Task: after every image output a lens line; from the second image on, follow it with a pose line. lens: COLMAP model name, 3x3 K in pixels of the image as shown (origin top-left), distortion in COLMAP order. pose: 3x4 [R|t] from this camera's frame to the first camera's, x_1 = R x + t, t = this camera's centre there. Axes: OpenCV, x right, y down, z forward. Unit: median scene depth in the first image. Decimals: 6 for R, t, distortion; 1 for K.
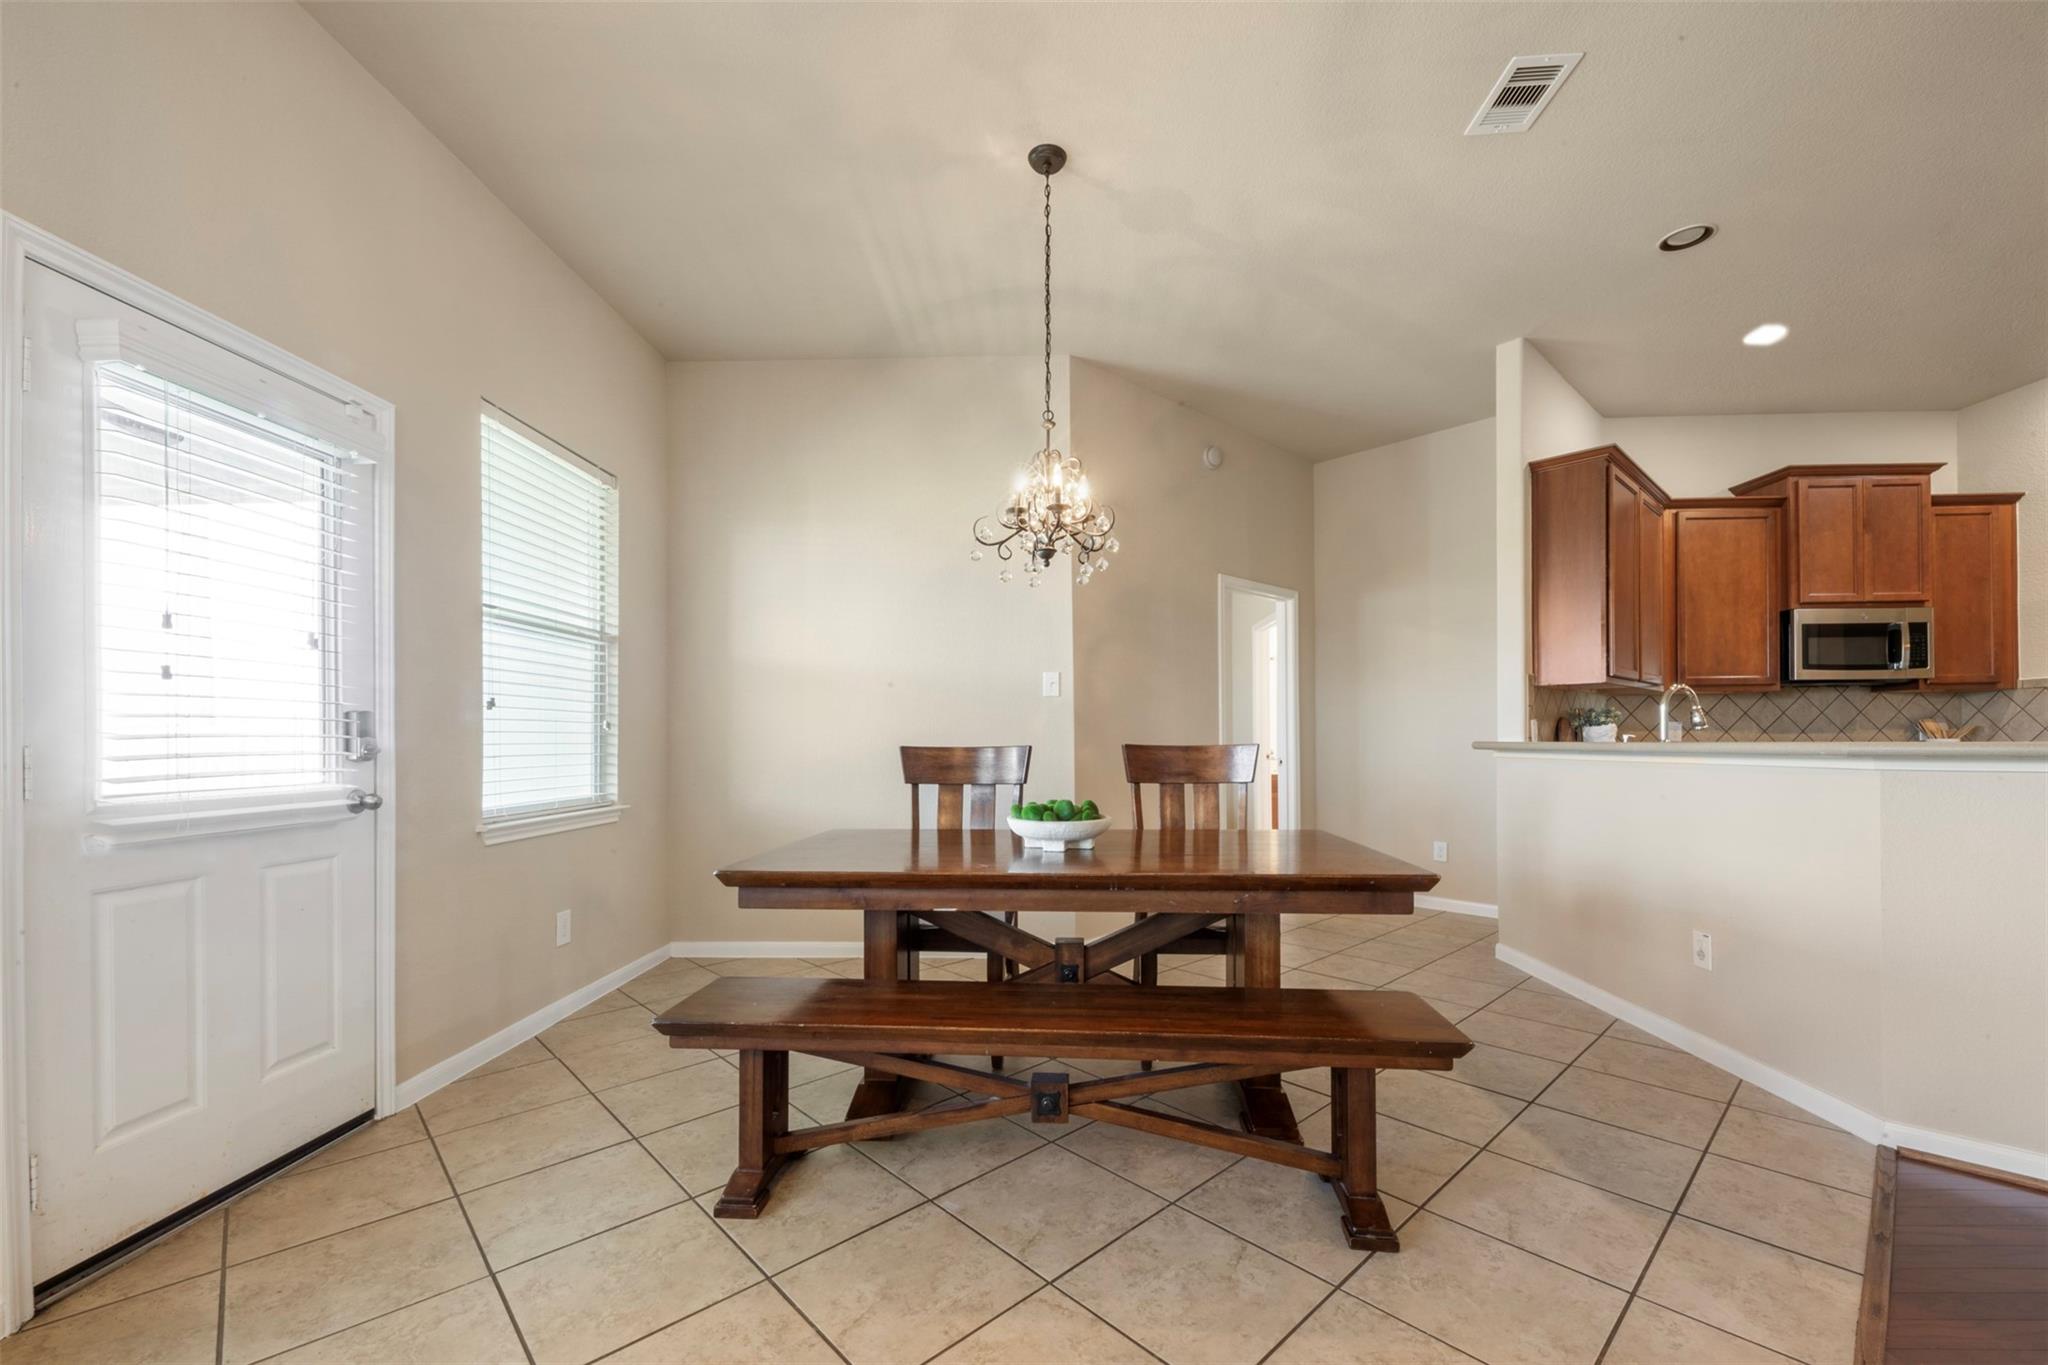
lens RADIAL K [[817.7, 0, 1026.6], [0, 817.7, 738.8], [0, 0, 1]] dist [0.019059, -0.009469]
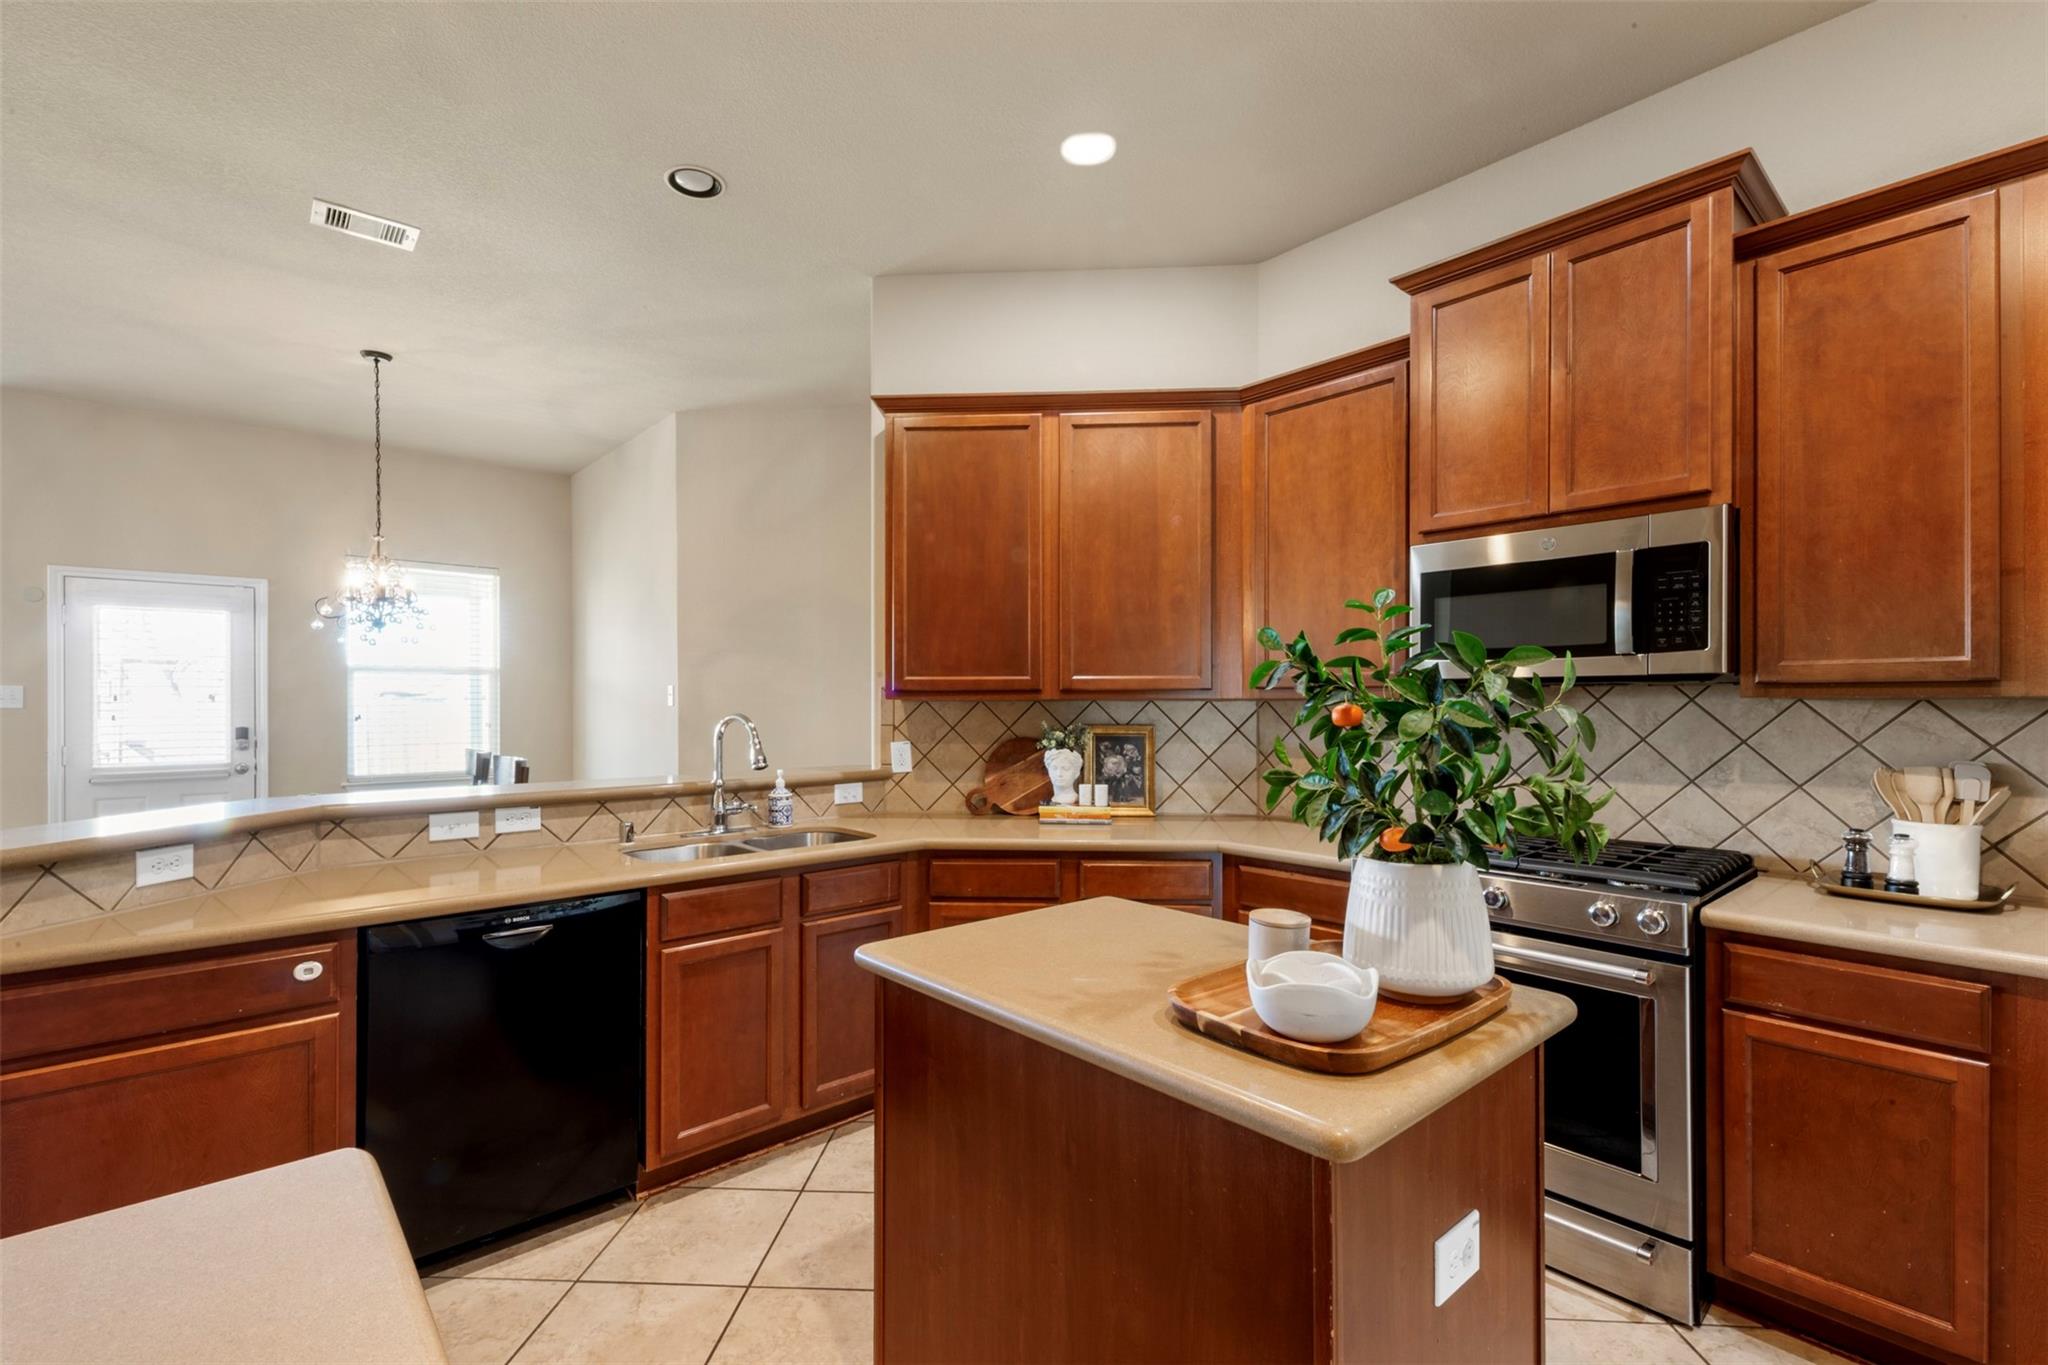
lens RADIAL K [[910.3, 0, 1013.3], [0, 910.3, 704.7], [0, 0, 1]] dist [0.016091, 0.000575]
pose [[0.686522, 0.008356, -0.727061, 1.254323], [-0.002159, 0.999953, 0.009454, -0.064028], [0.727105, -0.004920, 0.686508, 0.435750]]
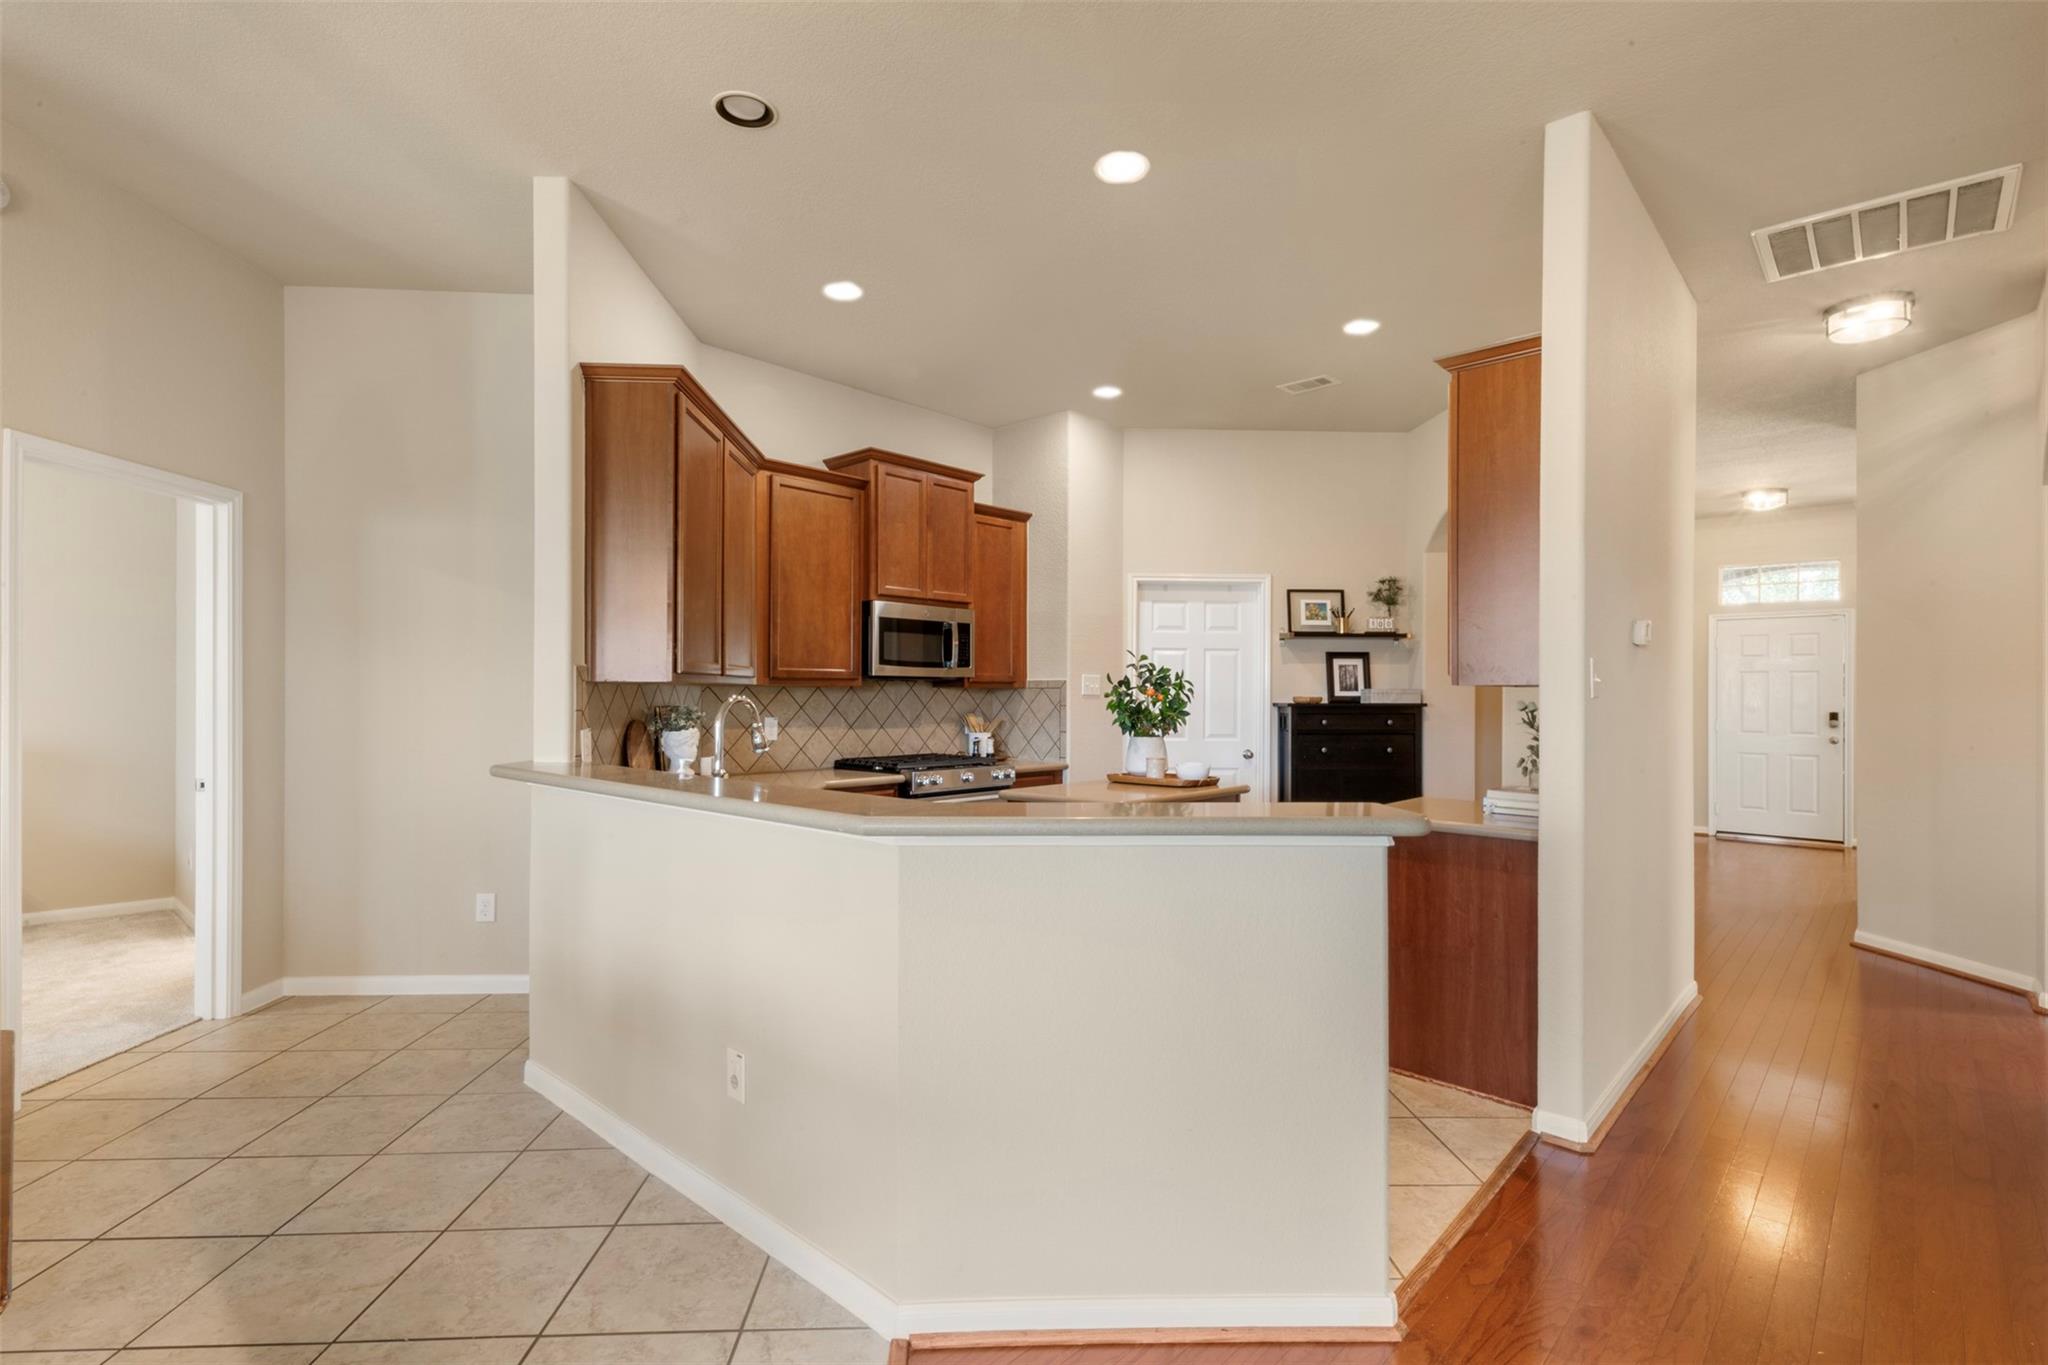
lens RADIAL K [[969.3, 0, 1017.4], [0, 969.3, 690.6], [0, 0, 1]] dist [0.003885, 0.000291]
pose [[0.649731, 0.012667, 0.760059, 0.209576], [-0.009735, 0.999918, -0.008342, -0.049282], [-0.760102, -0.001979, 0.649801, 0.165678]]
